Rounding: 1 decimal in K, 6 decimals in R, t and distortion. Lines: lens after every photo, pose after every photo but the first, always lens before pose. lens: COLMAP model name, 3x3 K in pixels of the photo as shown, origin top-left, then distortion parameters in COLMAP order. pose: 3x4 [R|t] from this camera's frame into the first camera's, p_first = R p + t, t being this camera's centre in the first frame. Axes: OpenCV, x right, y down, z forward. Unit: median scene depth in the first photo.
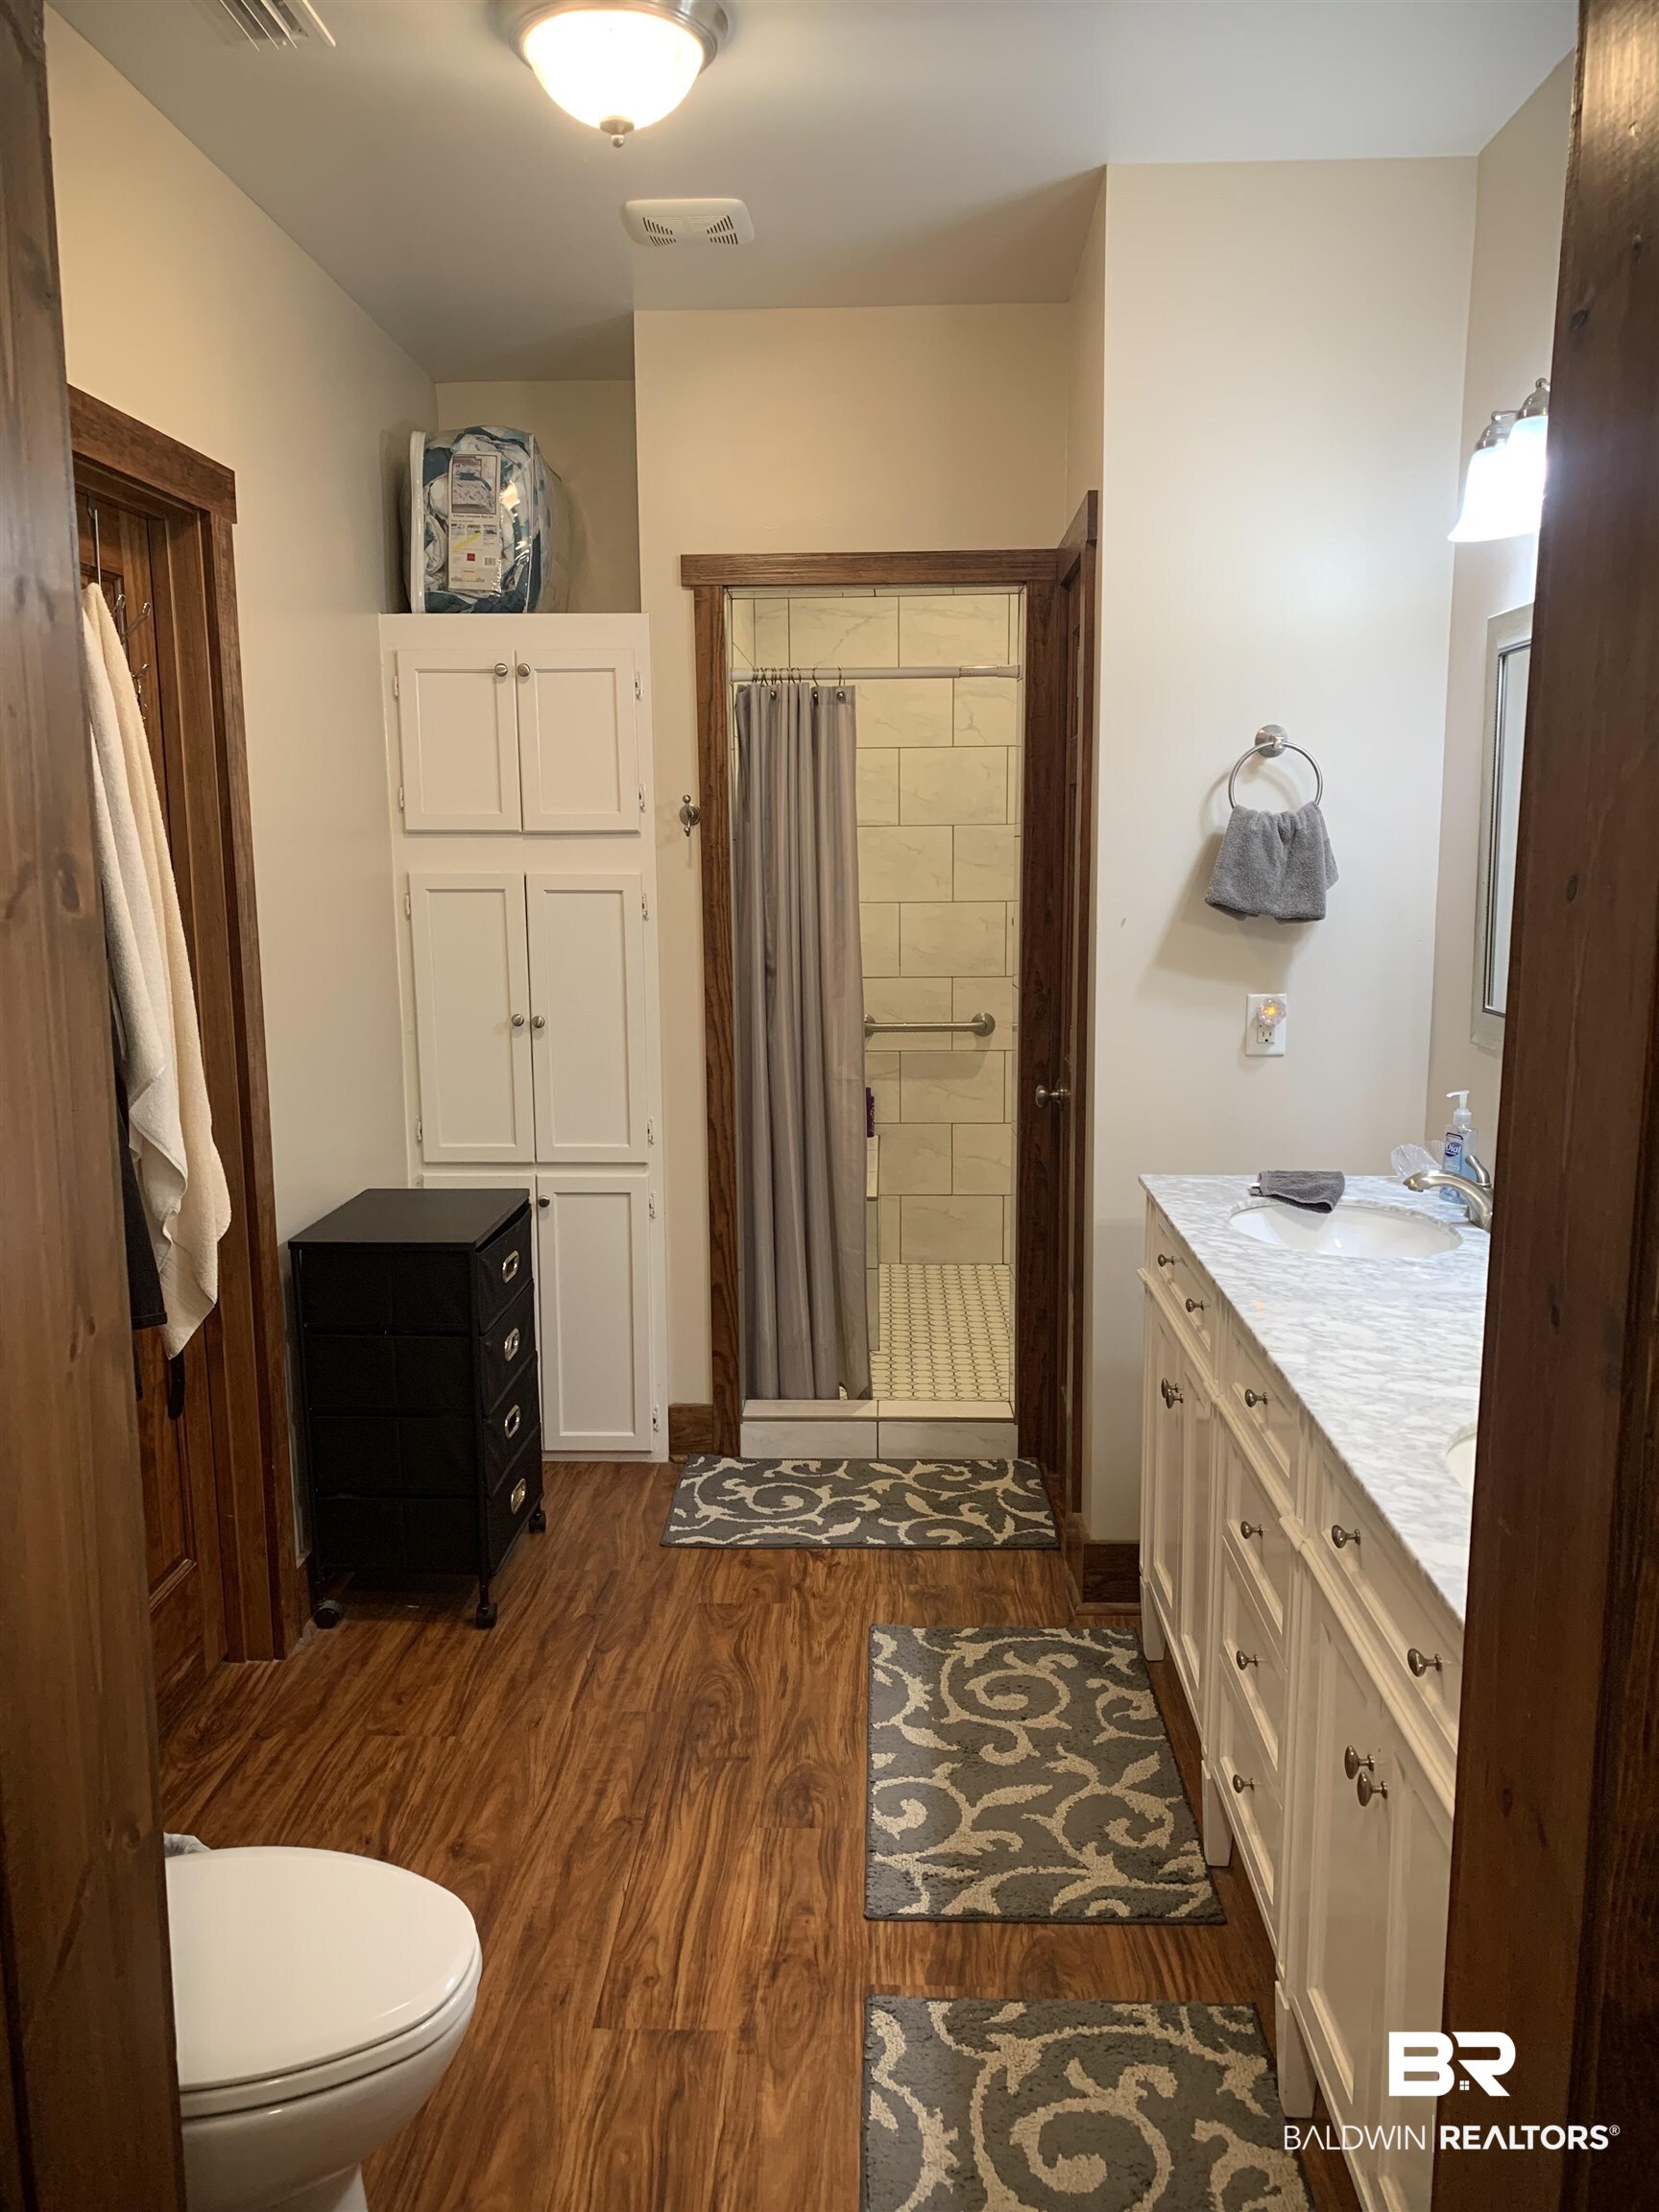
lens RADIAL K [[1691.4, 0, 831.8], [0, 1691.4, 1106.4], [0, 0, 1]] dist [0.006374, -0.001187]
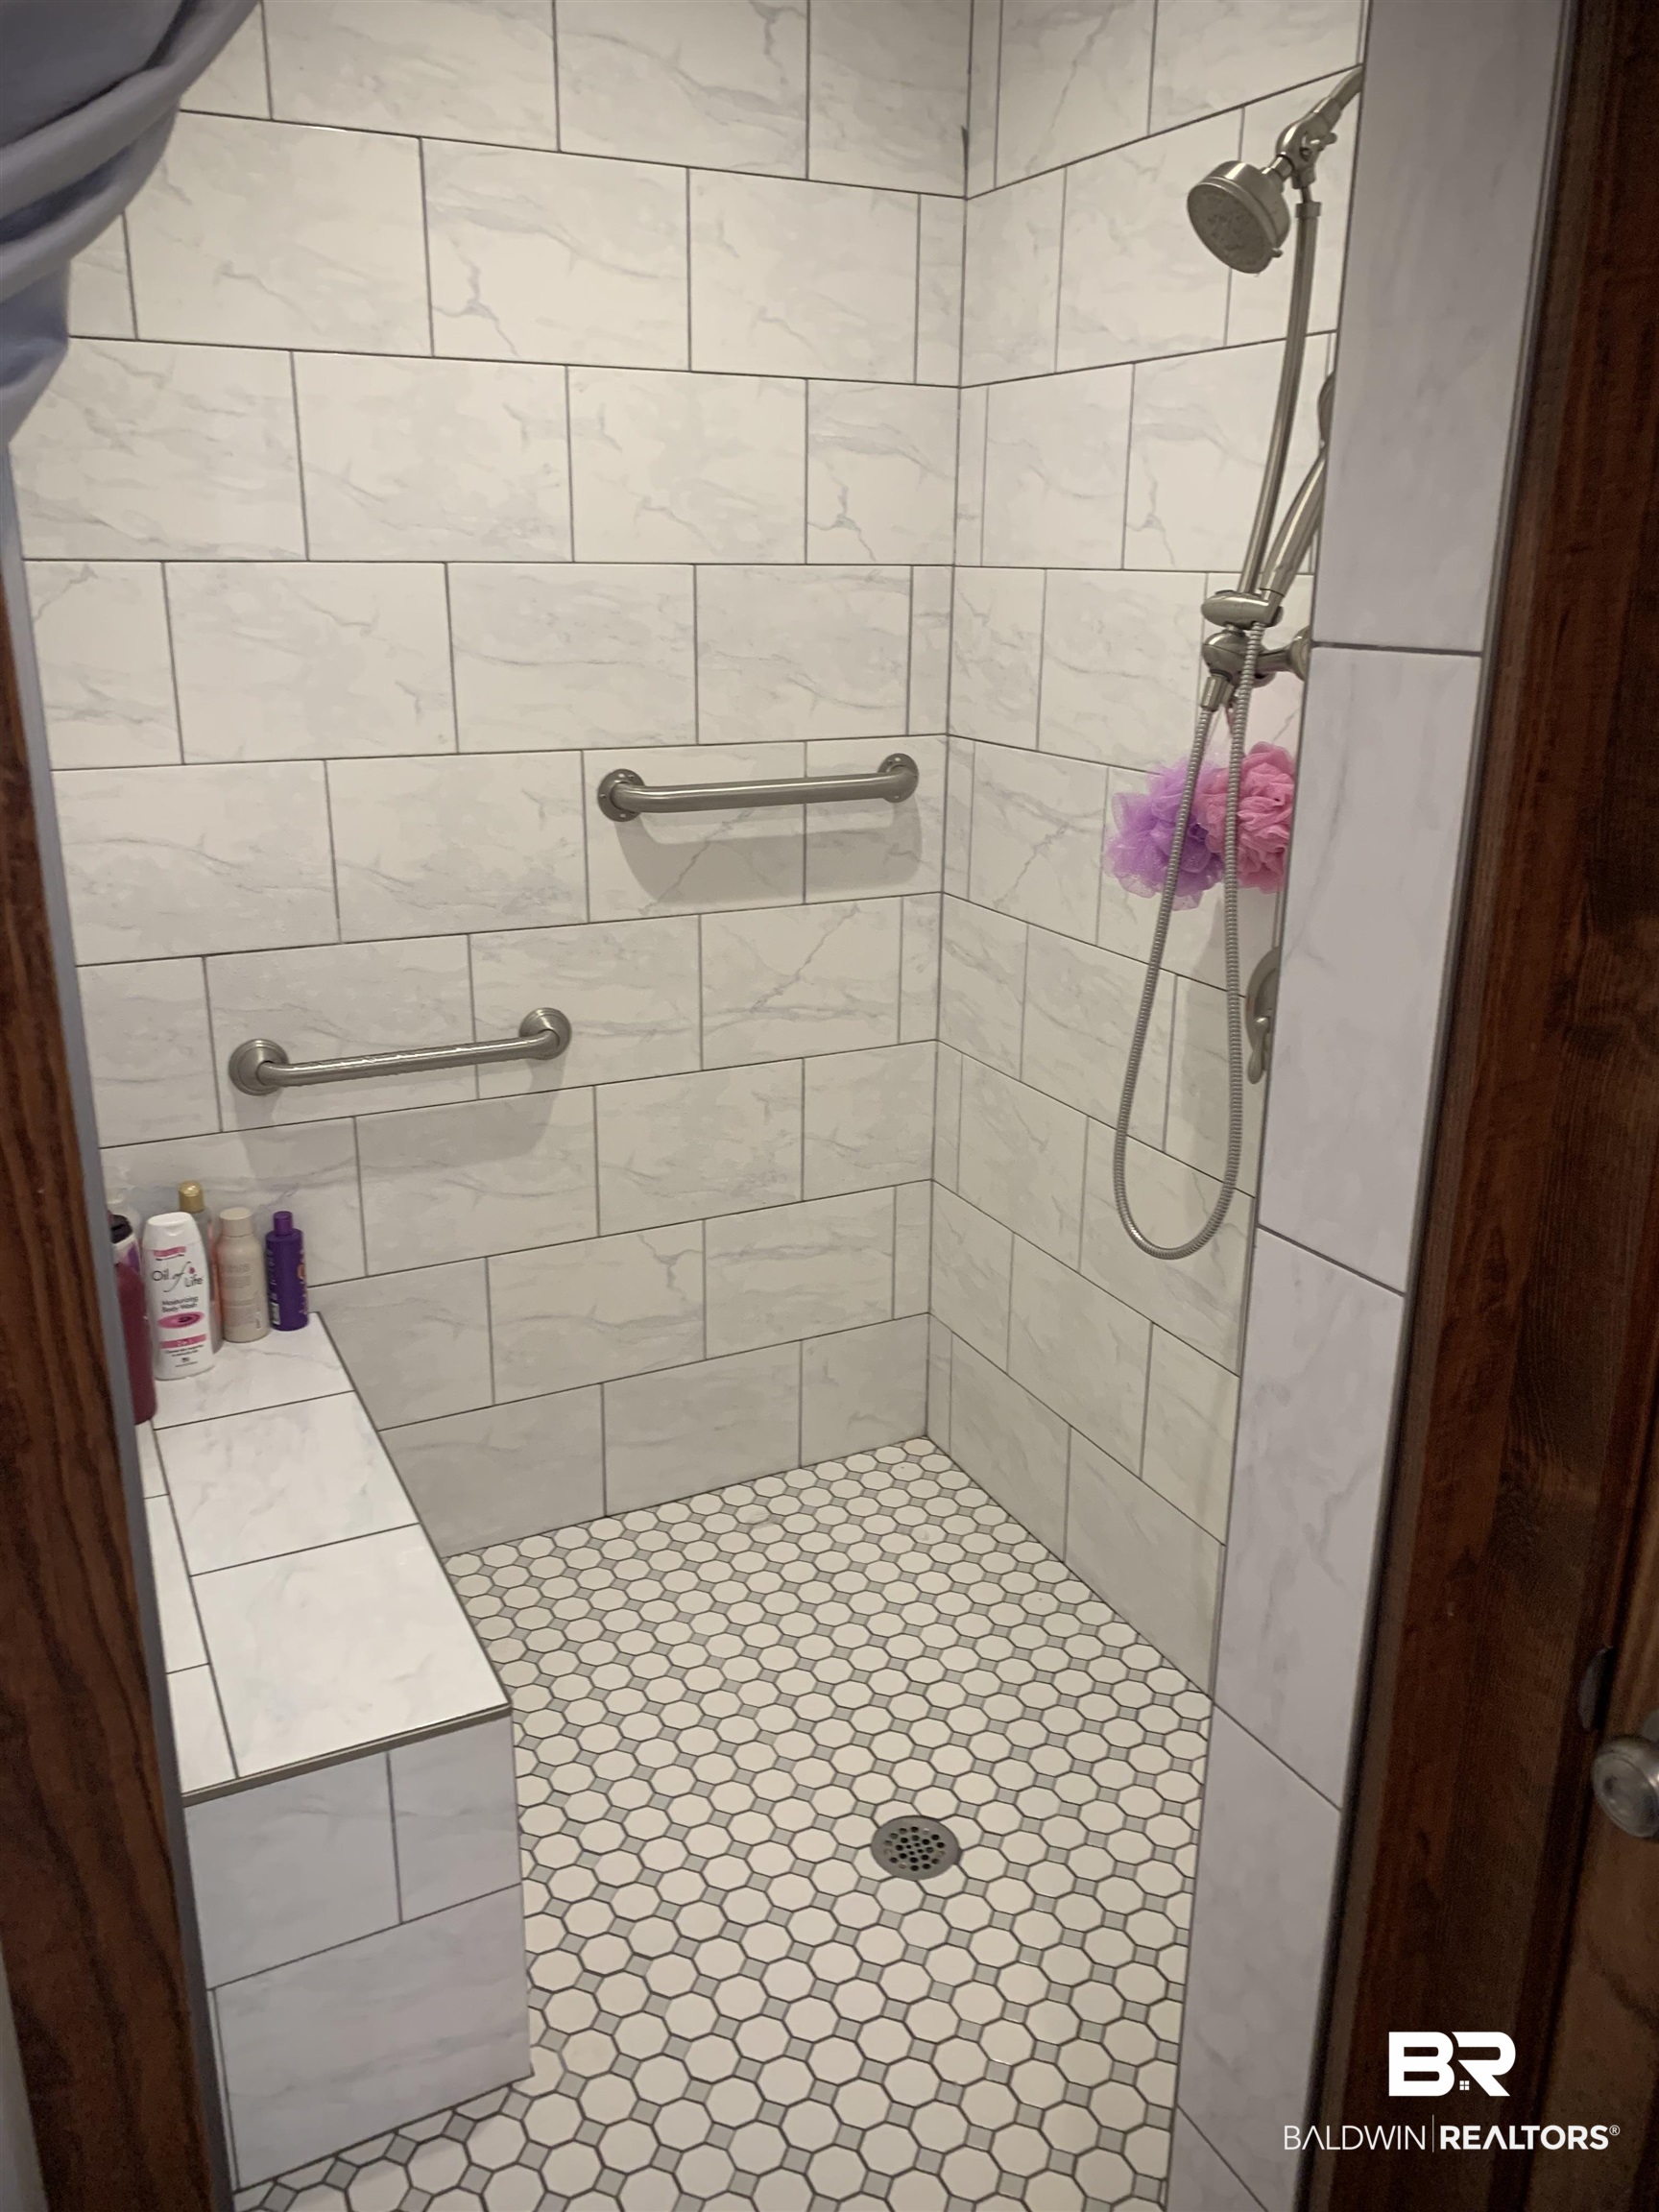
lens RADIAL K [[1691.4, 0, 830.6], [0, 1691.4, 1091.6], [0, 0, 1]] dist [0.006374, -0.001187]
pose [[0.879409, -0.123872, 0.459669, -0.048442], [0.057075, 0.986024, 0.156523, -0.098197], [-0.472634, -0.111412, 0.874188, 0.579940]]
